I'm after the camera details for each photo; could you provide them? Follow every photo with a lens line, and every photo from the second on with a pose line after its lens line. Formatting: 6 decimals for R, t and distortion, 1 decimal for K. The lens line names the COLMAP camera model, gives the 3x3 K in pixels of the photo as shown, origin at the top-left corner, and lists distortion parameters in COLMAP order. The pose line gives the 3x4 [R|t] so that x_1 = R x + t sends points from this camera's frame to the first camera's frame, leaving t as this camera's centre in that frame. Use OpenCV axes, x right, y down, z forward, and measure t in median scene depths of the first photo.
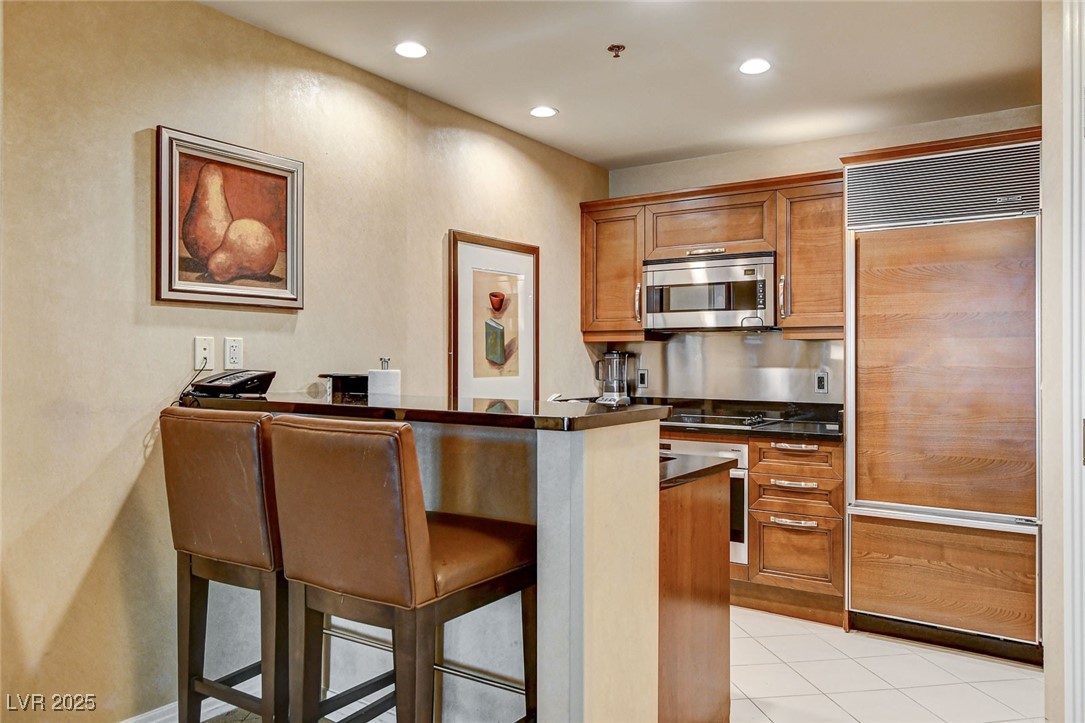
lens RADIAL K [[773.2, 0, 542.7], [0, 773.2, 351.3], [0, 0, 1]] dist [0.010483, 0.006747]
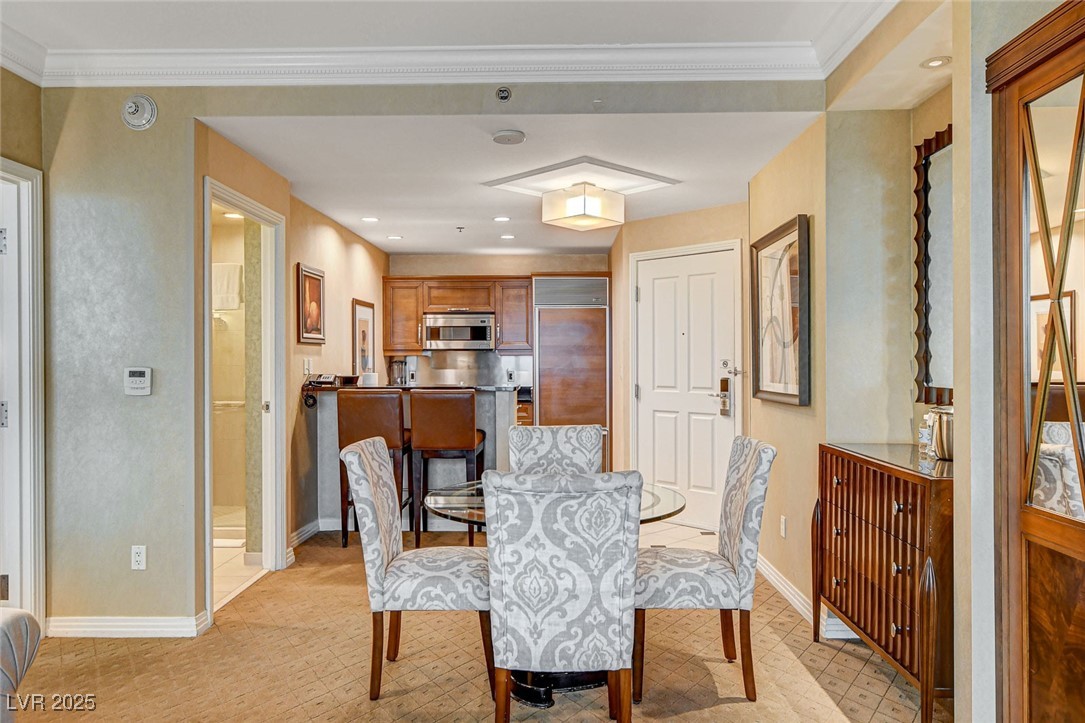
lens RADIAL K [[753.4, 0, 541.7], [0, 753.4, 358.2], [0, 0, 1]] dist [-0.027255, 0.001854]
pose [[0.834784, -0.005141, 0.550554, -0.841344], [0.000308, 0.999961, 0.008870, -0.031470], [-0.550578, -0.007235, 0.834753, -0.878211]]
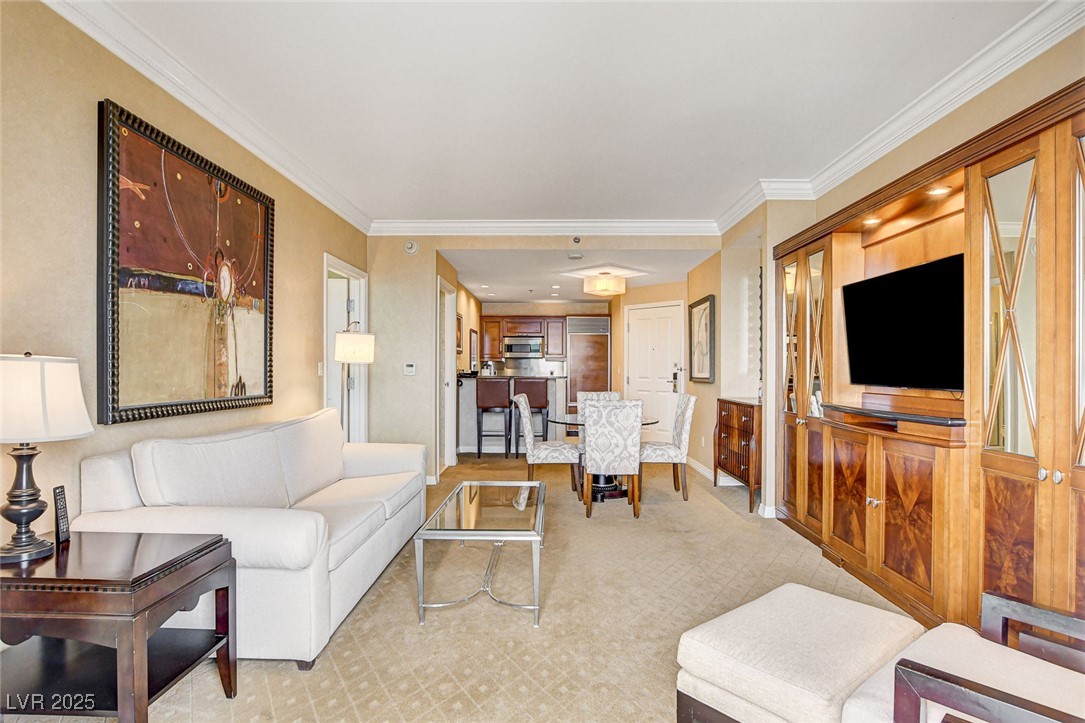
lens RADIAL K [[535.2, 0, 538.5], [0, 535.2, 379.2], [0, 0, 1]] dist [0.001304, -0.000007]
pose [[0.842026, -0.013111, 0.539277, -1.282268], [-0.004920, 0.999476, 0.031982, -0.013607], [-0.539414, -0.029583, 0.841521, -1.293310]]
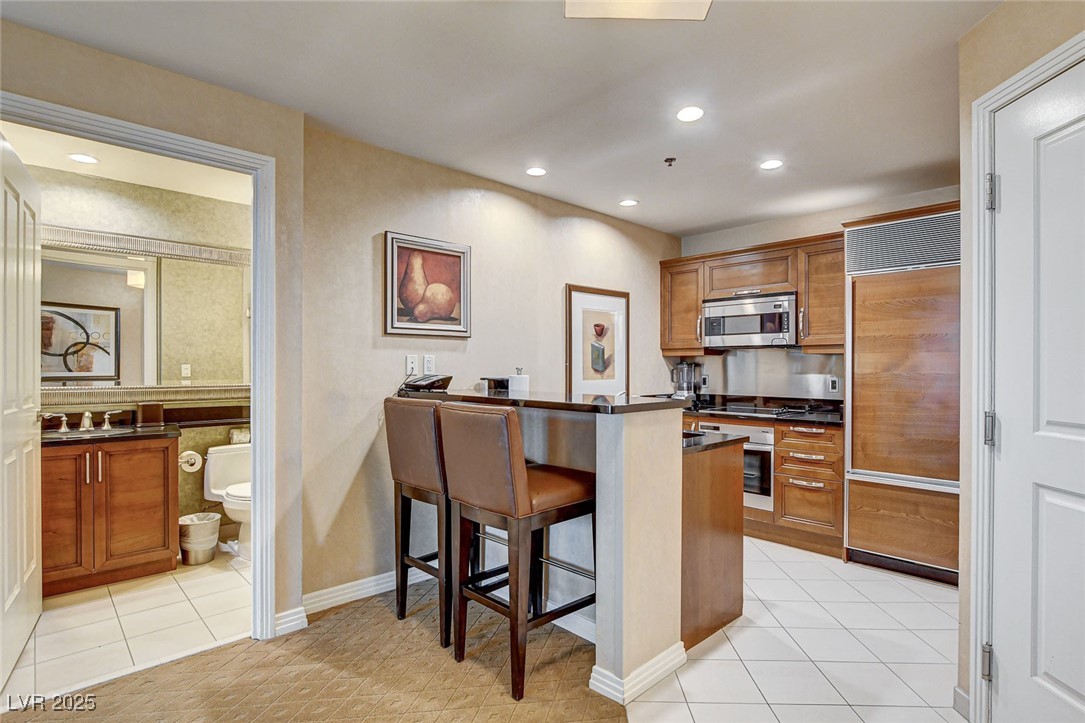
lens RADIAL K [[536.2, 0, 547.0], [0, 536.2, 367.1], [0, 0, 1]] dist [-0.005542, 0.000830]
pose [[0.978148, -0.001428, -0.207904, 0.072489], [0.003364, 0.999954, 0.008961, -0.002054], [0.207882, -0.009465, 0.978108, -0.057950]]
